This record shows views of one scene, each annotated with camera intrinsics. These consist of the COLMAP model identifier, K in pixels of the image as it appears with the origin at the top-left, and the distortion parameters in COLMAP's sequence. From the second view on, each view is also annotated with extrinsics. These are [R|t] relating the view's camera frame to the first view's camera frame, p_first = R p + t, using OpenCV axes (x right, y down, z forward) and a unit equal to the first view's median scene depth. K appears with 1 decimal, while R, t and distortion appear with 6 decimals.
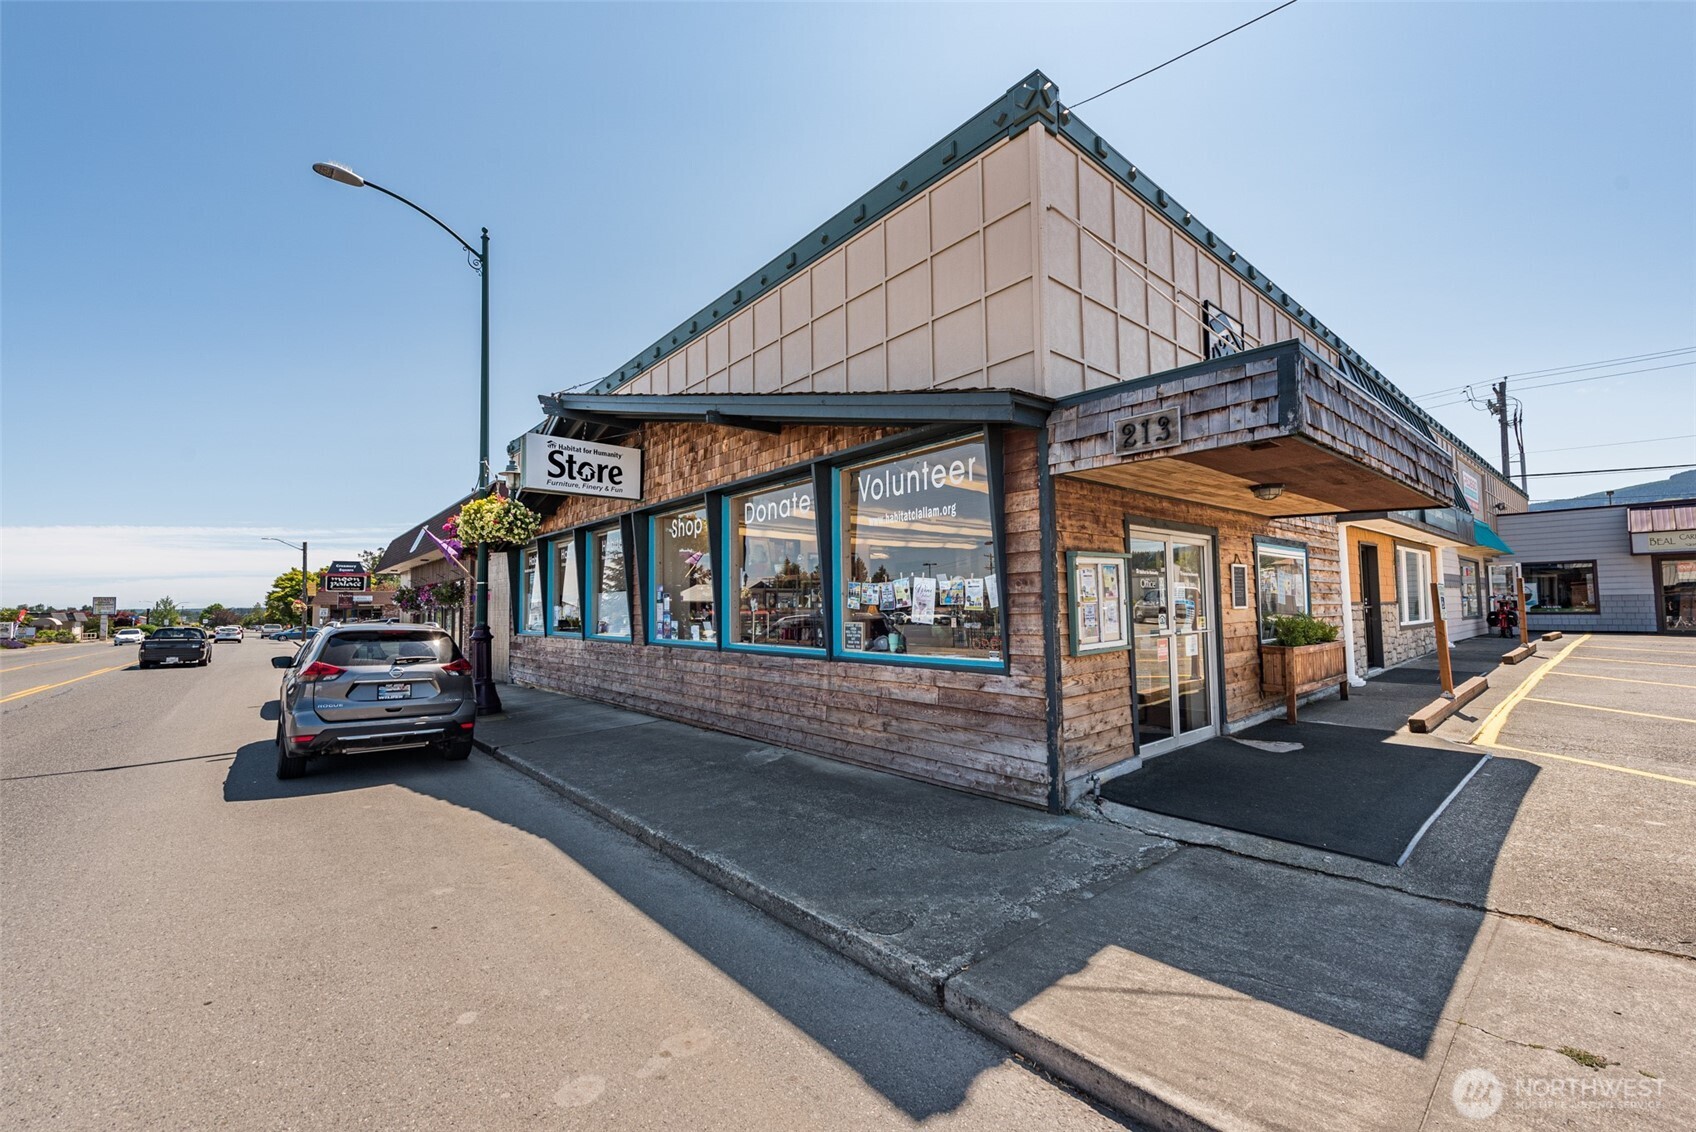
lens RADIAL K [[668.4, 0, 852.0], [0, 668.4, 570.2], [0, 0, 1]] dist [0.009394, -0.002570]
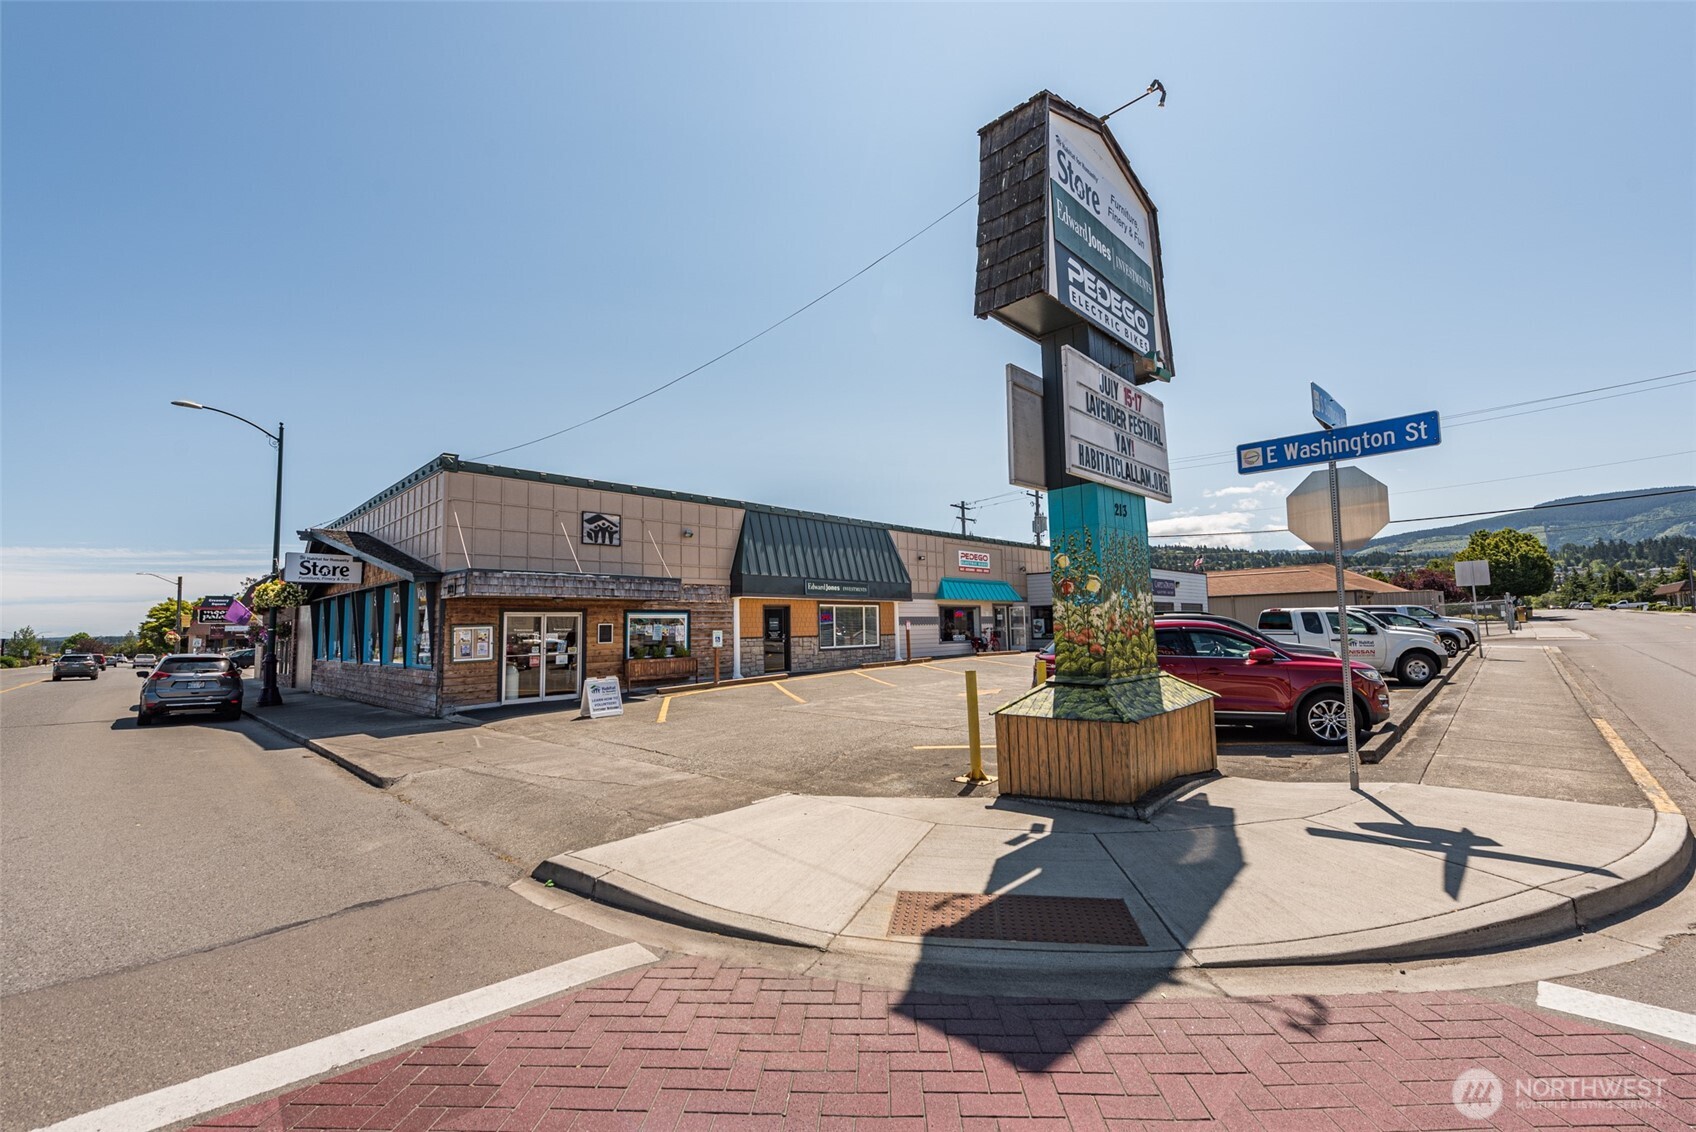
lens RADIAL K [[668.4, 0, 844.4], [0, 668.4, 570.1], [0, 0, 1]] dist [0.009394, -0.002570]
pose [[0.995958, 0.001434, 0.089810, 0.787694], [0.001662, 0.999407, -0.034392, -0.074010], [-0.089806, 0.034402, 0.995365, -0.891201]]
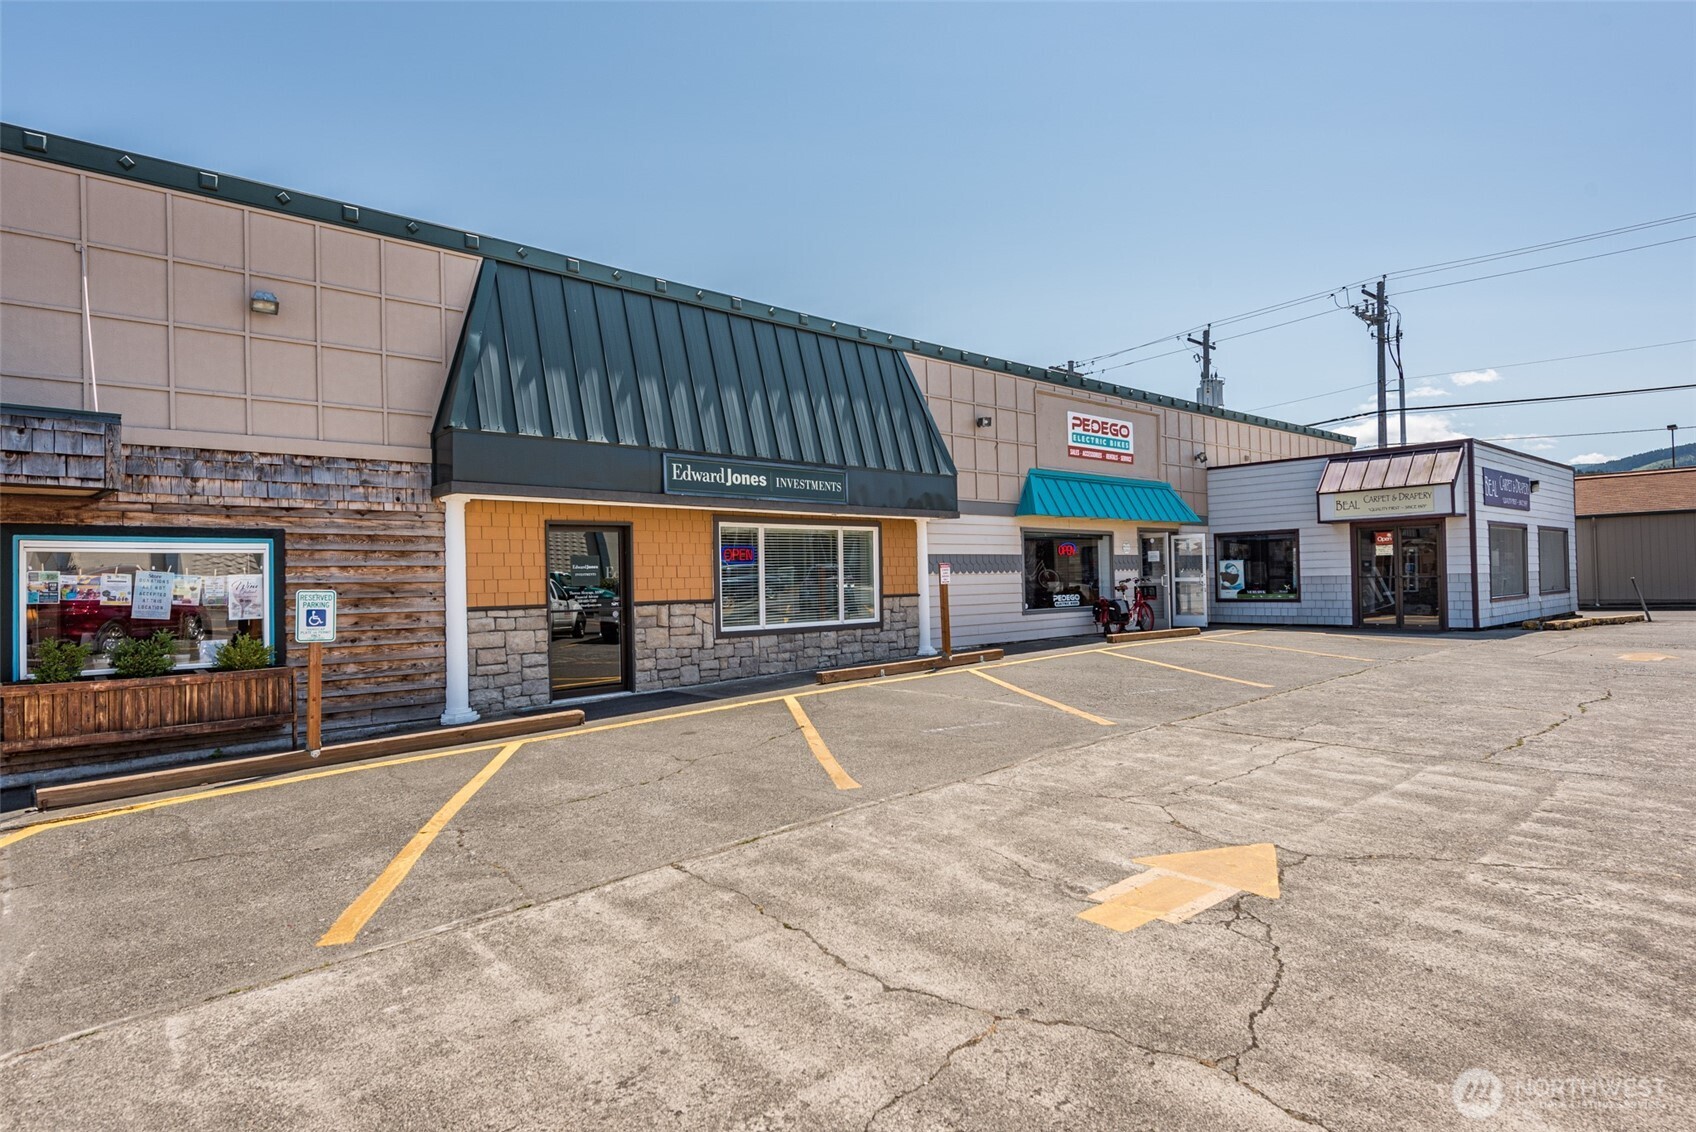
lens RADIAL K [[911.2, 0, 846.8], [0, 911.2, 566.8], [0, 0, 1]] dist [0.004428, 0.000004]
pose [[0.999478, -0.007967, 0.031297, 1.012579], [0.006774, 0.999254, 0.038030, -0.027246], [-0.031577, -0.037798, 0.998786, 0.015511]]
